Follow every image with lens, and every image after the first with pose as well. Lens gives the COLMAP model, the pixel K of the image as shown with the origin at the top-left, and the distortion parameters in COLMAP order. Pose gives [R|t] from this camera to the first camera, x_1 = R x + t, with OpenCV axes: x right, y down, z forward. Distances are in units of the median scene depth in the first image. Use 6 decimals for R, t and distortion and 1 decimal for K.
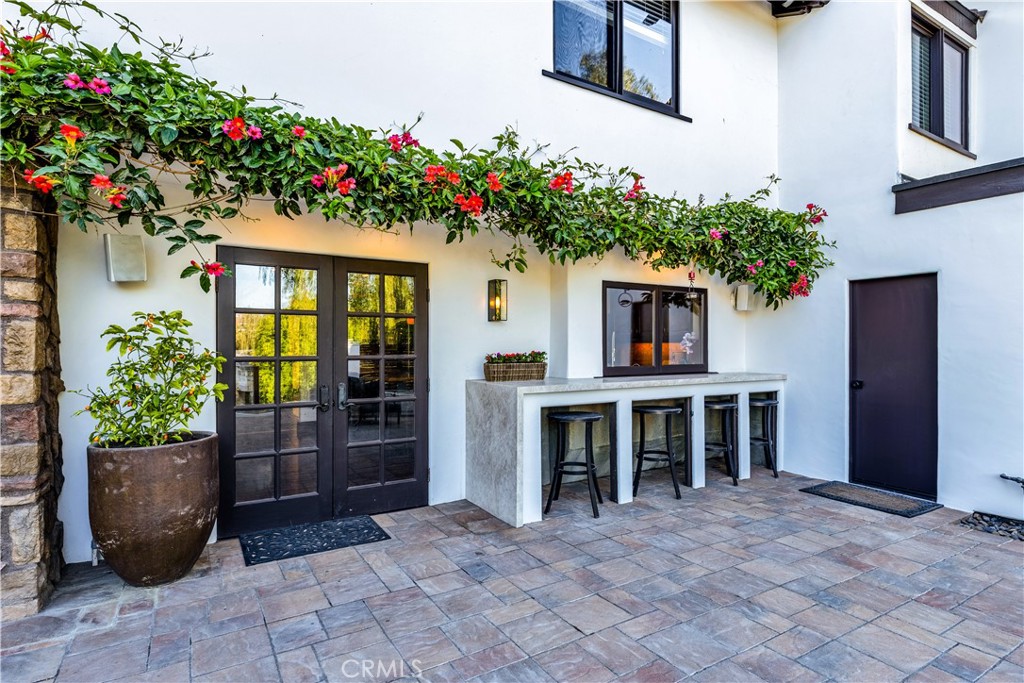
lens RADIAL K [[532.8, 0, 516.4], [0, 532.8, 346.6], [0, 0, 1]] dist [0.004487, 0.000517]
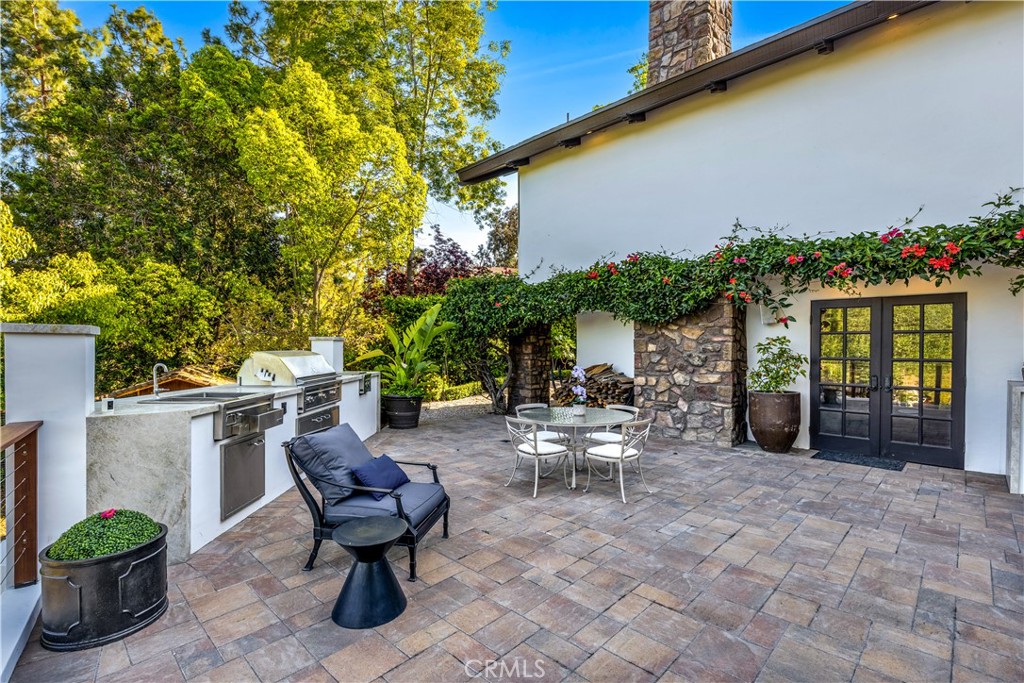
lens RADIAL K [[470.3, 0, 514.3], [0, 470.3, 351.8], [0, 0, 1]] dist [0.002820, 0.000150]
pose [[0.242912, 0.017258, -0.969895, 0.739303], [-0.001588, 0.999847, 0.017394, -0.024495], [0.970047, -0.002685, 0.242902, -0.424166]]
